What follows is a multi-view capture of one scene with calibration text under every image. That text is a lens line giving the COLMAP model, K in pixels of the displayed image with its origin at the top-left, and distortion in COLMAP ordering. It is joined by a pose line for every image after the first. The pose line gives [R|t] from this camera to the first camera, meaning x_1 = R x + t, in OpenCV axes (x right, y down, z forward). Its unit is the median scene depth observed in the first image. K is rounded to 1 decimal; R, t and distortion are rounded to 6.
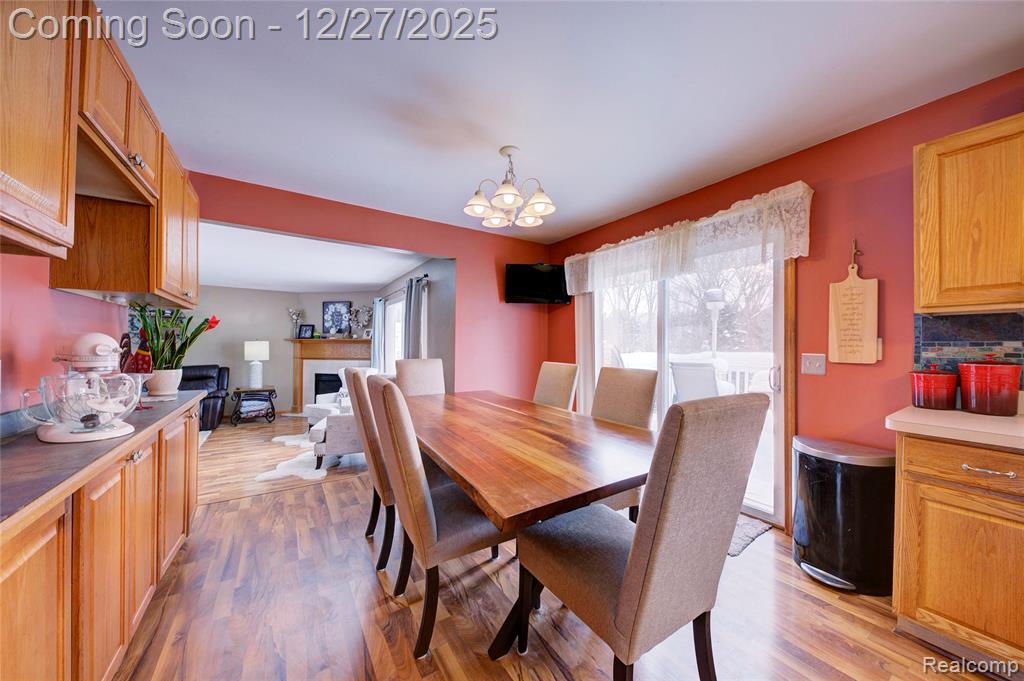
lens RADIAL K [[352.2, 0, 513.1], [0, 352.2, 342.8], [0, 0, 1]] dist [0.003195, -0.000250]
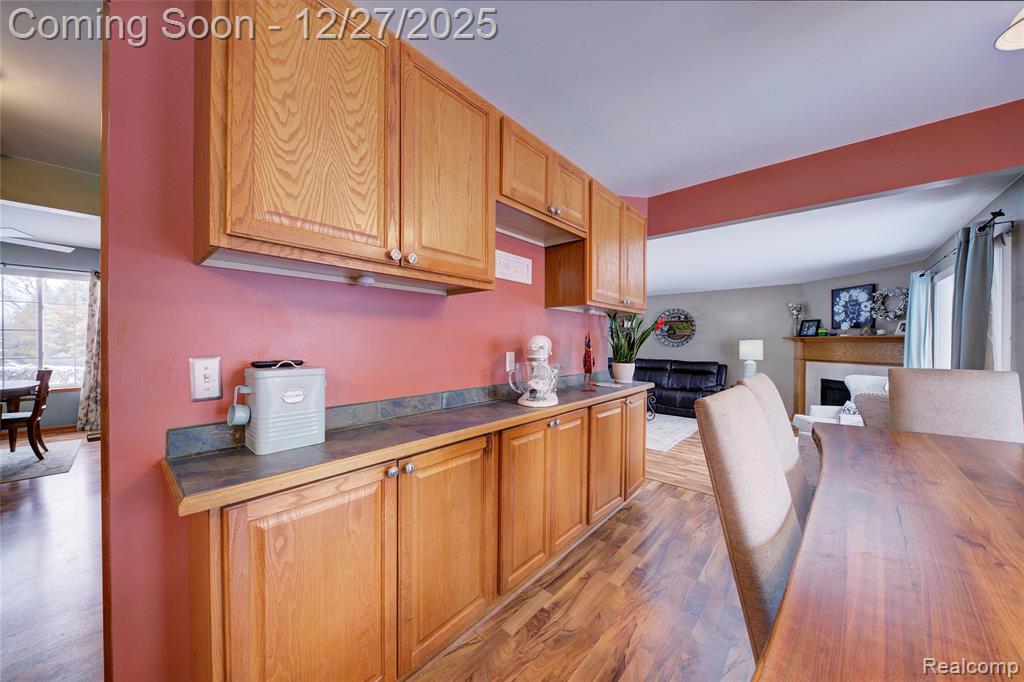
lens RADIAL K [[352.2, 0, 512.6], [0, 352.2, 342.9], [0, 0, 1]] dist [0.003195, -0.000250]
pose [[0.267173, -0.001236, -0.963648, 0.047159], [0.004401, 0.999990, -0.000062, 0.000683], [0.963638, -0.004224, 0.267176, 0.100389]]
